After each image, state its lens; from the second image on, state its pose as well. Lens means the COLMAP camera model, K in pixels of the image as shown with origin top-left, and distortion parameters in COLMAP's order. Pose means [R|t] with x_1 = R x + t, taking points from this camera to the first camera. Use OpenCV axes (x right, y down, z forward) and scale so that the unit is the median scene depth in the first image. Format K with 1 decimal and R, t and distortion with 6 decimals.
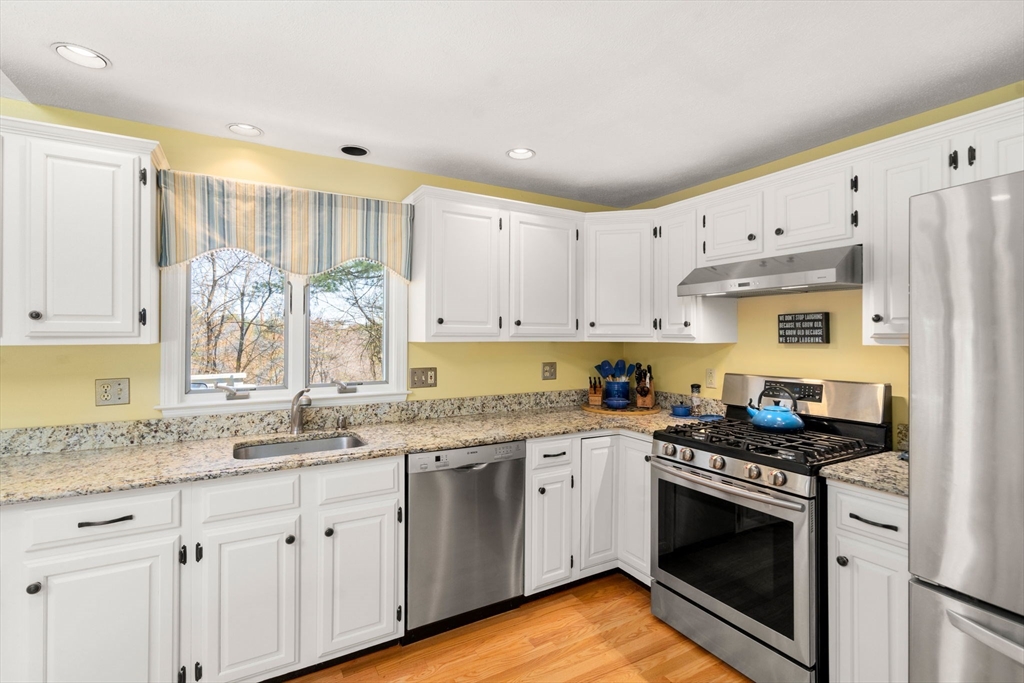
lens RADIAL K [[471.8, 0, 515.5], [0, 471.8, 334.9], [0, 0, 1]] dist [-0.003969, 0.002276]
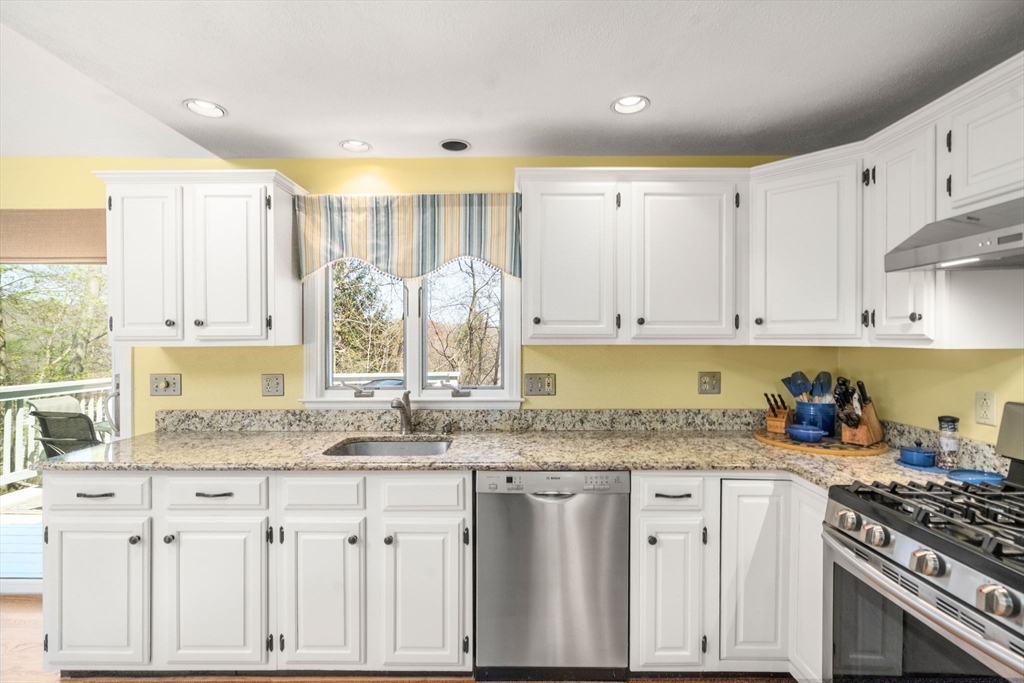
lens RADIAL K [[471.8, 0, 509.8], [0, 471.8, 340.6], [0, 0, 1]] dist [-0.003969, 0.002276]
pose [[0.861203, -0.001026, -0.508260, 0.245087], [0.004931, 0.999968, 0.006336, 0.001398], [0.508238, -0.007963, 0.861180, 0.228881]]
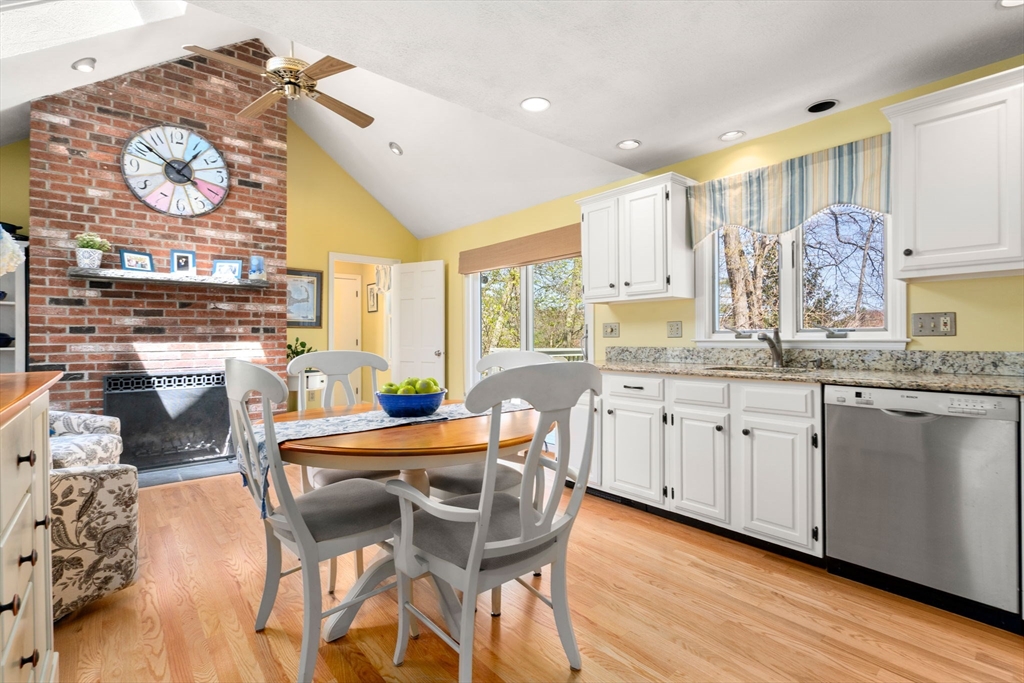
lens RADIAL K [[471.8, 0, 513.5], [0, 471.8, 335.6], [0, 0, 1]] dist [-0.003969, 0.002276]
pose [[0.179019, -0.005884, -0.983828, 0.579555], [0.009920, 0.999942, -0.004175, 0.123403], [0.983796, -0.009012, 0.179067, 0.124674]]
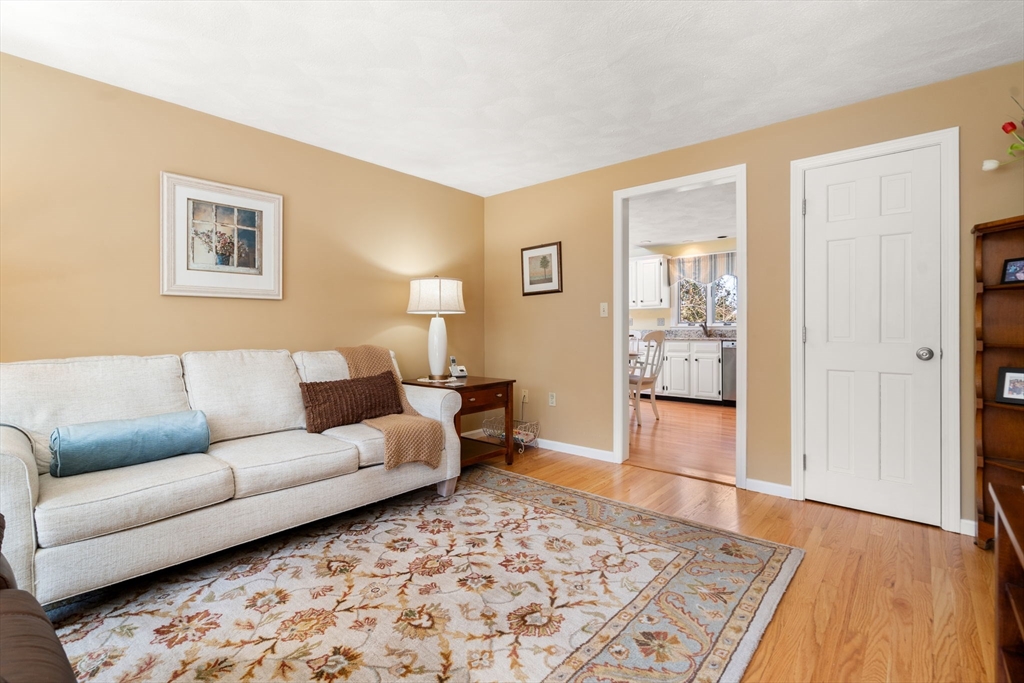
lens RADIAL K [[471.8, 0, 511.2], [0, 471.8, 329.5], [0, 0, 1]] dist [-0.003969, 0.002276]
pose [[0.329404, -0.000321, -0.944189, 1.887619], [0.009786, 0.999947, 0.003074, 0.134477], [0.944138, -0.010253, 0.329390, -1.103699]]
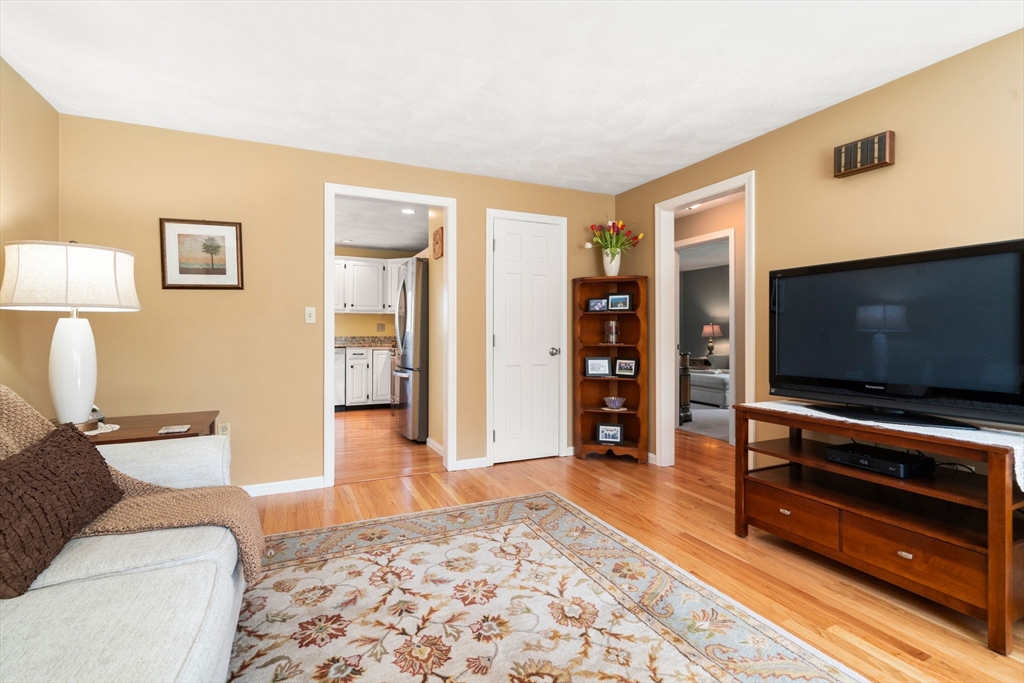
lens RADIAL K [[471.8, 0, 509.6], [0, 471.8, 332.9], [0, 0, 1]] dist [-0.003969, 0.002276]
pose [[0.996245, -0.004000, -0.086488, 1.184664], [0.004560, 0.999970, 0.006282, 0.122386], [0.086460, -0.006652, 0.996233, -1.605619]]
